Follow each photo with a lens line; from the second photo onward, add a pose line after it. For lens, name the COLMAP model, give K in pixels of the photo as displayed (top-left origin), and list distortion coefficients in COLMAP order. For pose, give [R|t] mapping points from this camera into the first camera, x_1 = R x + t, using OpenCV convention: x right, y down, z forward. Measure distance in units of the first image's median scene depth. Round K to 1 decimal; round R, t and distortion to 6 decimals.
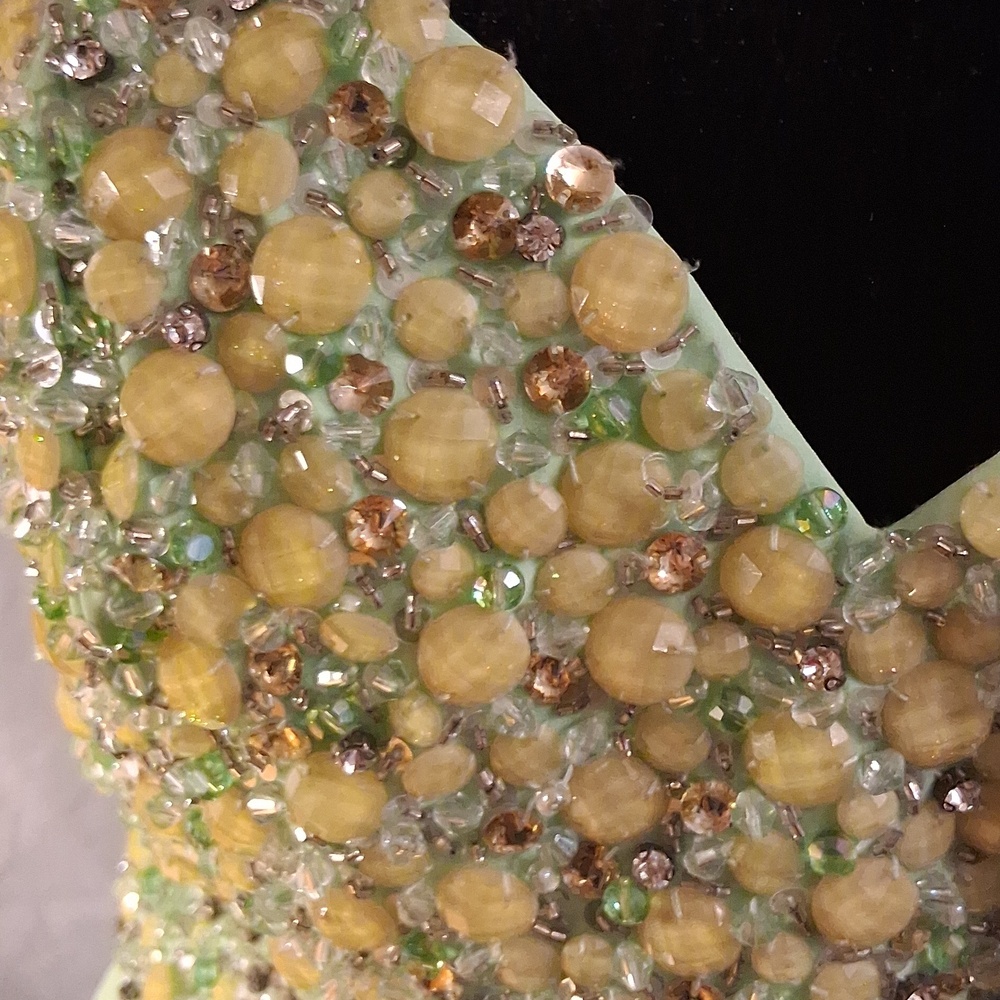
lens RADIAL K [[1596.6, 0, 500.0], [0, 1596.6, 500.0], [0, 0, 1]] dist [0.046887, 0.094587]
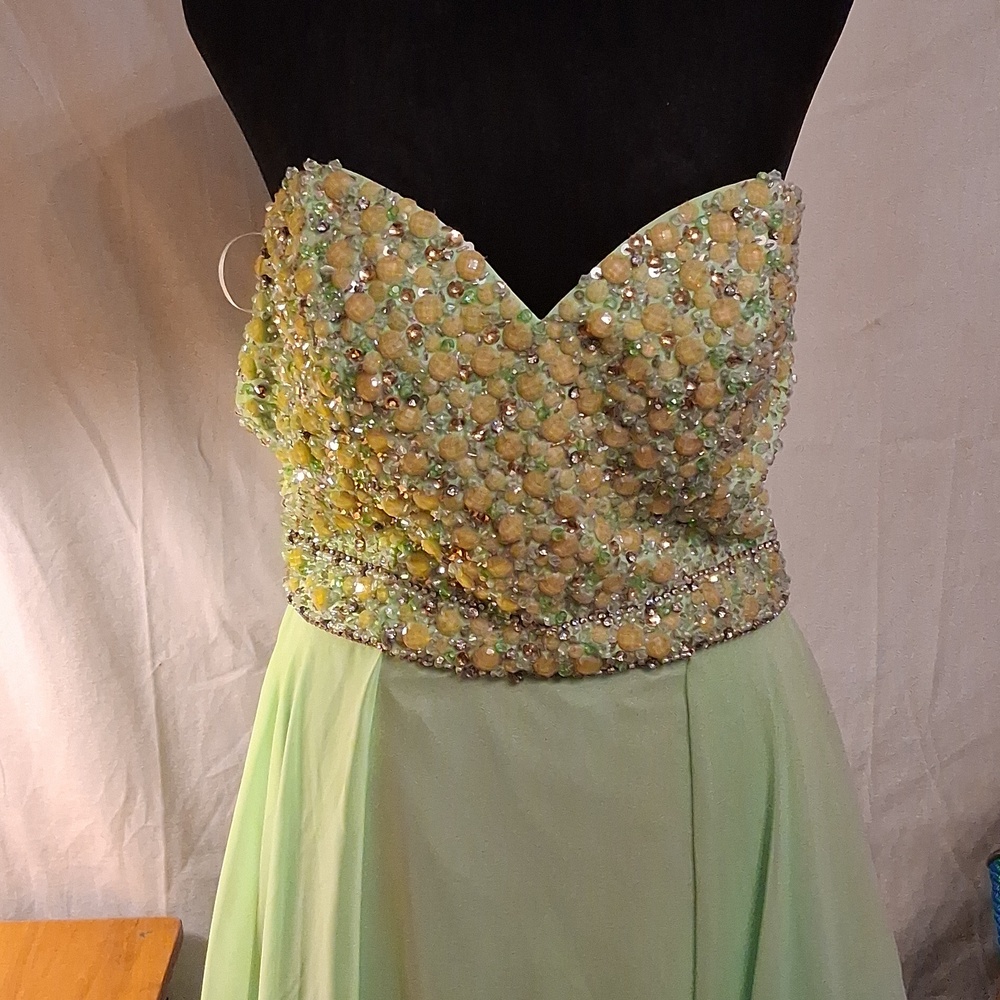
lens RADIAL K [[1503.3, 0, 500.0], [0, 1503.3, 500.0], [0, 0, 1]] dist [0.042768, -0.062741]
pose [[0.979341, -0.116106, 0.165563, -0.522756], [0.137749, 0.982440, -0.125845, 0.900185], [-0.148045, 0.146051, 0.978137, -2.513595]]
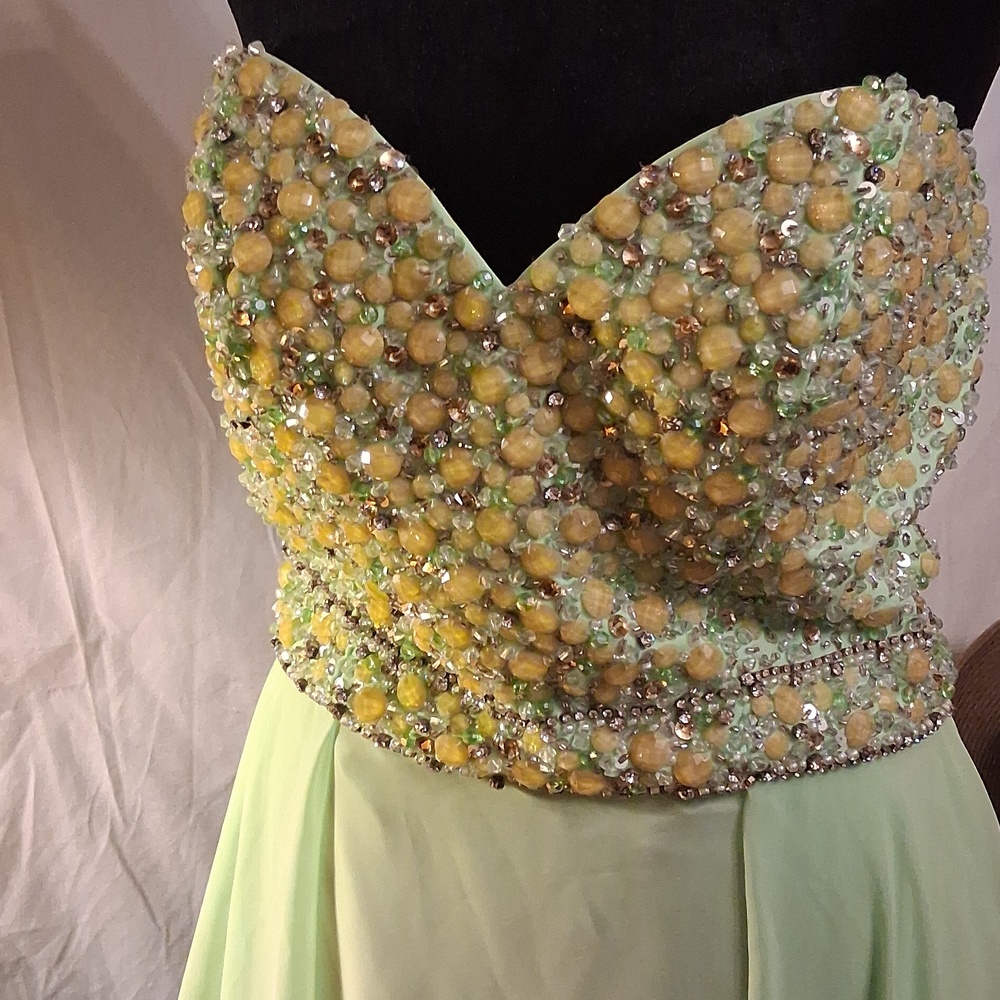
lens RADIAL K [[1503.3, 0, 500.0], [0, 1503.3, 500.0], [0, 0, 1]] dist [0.042768, -0.062741]
pose [[0.989434, -0.019337, -0.143688, 0.575812], [0.003332, 0.993837, -0.110803, 0.645866], [0.144945, 0.109153, 0.983400, -1.418419]]
